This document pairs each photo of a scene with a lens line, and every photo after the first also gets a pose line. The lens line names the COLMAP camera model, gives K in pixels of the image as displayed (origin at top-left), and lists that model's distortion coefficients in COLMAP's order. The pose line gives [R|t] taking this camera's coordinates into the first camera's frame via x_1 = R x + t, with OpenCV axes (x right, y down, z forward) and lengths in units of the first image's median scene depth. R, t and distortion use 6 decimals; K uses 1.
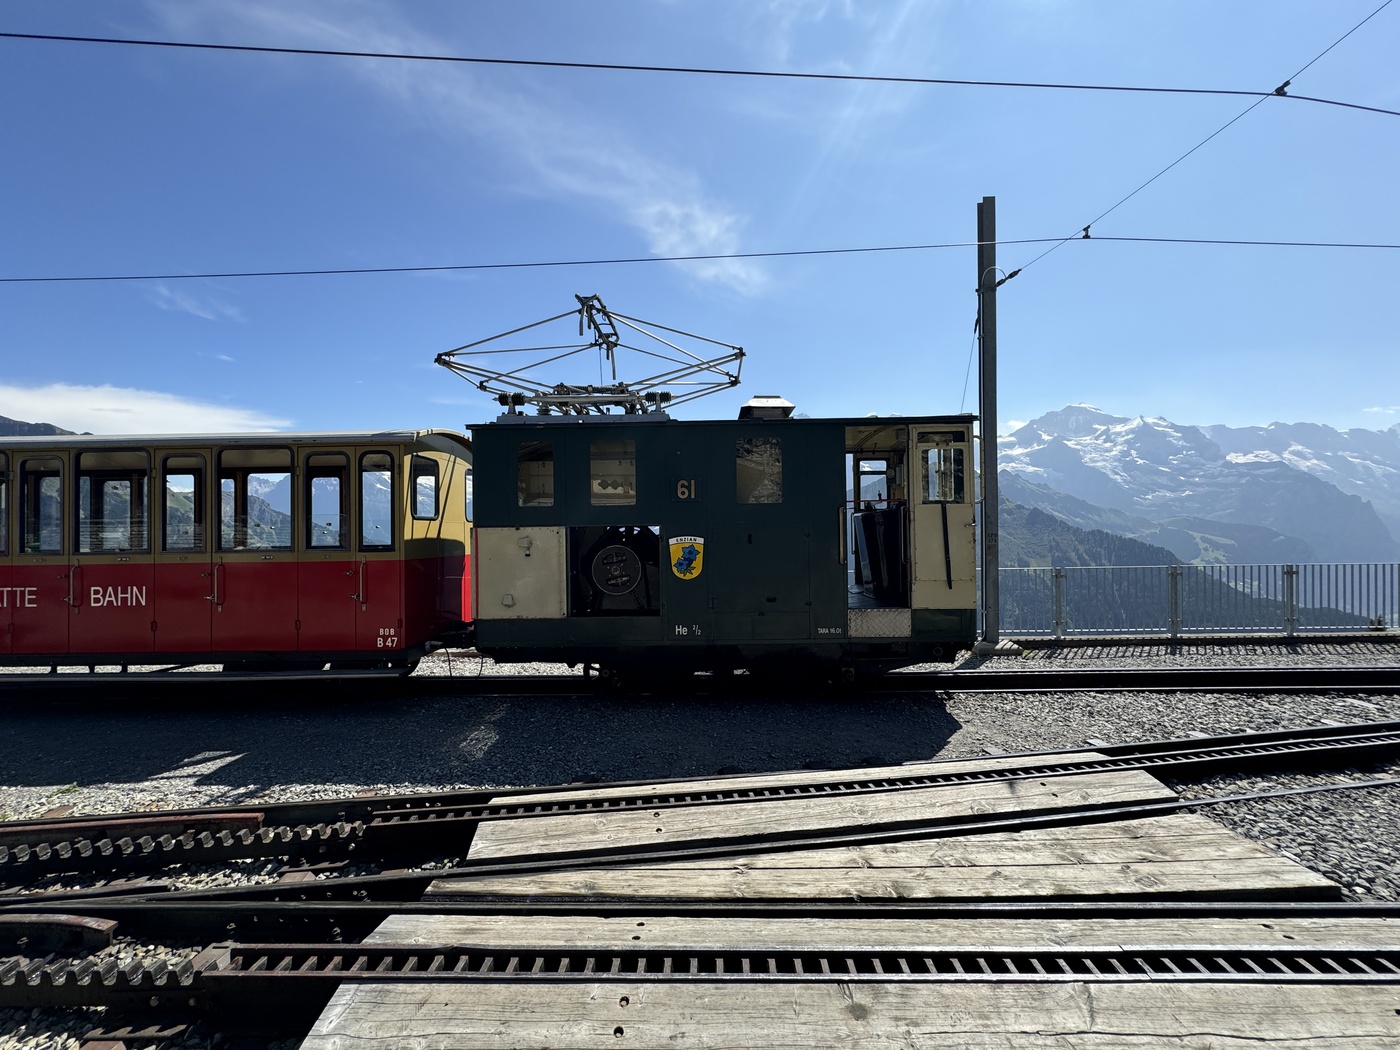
lens RADIAL K [[581.6, 0, 700.0], [0, 581.6, 525.0], [0, 0, 1]] dist [-0.007123, -0.000049]
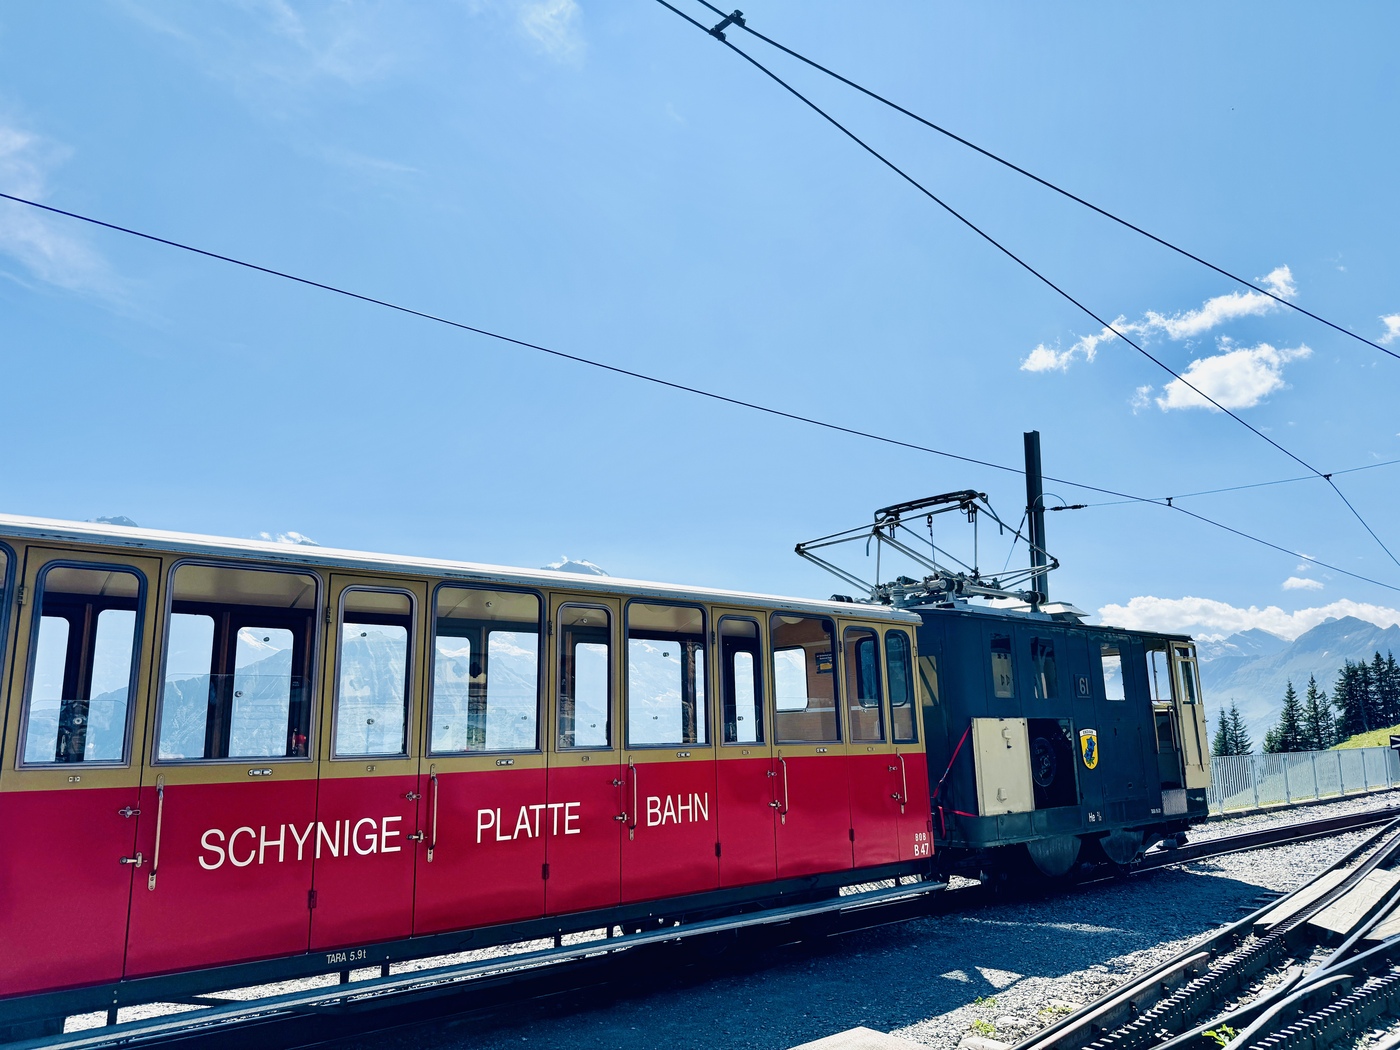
lens RADIAL K [[980.0, 0, 700.0], [0, 980.0, 525.0], [0, 0, 1]] dist [0.065377, -0.095835]
pose [[0.752374, 0.139510, 0.643794, -1.694138], [-0.000658, 0.977475, -0.211049, 0.035069], [-0.658736, 0.158364, 0.735518, 0.036019]]
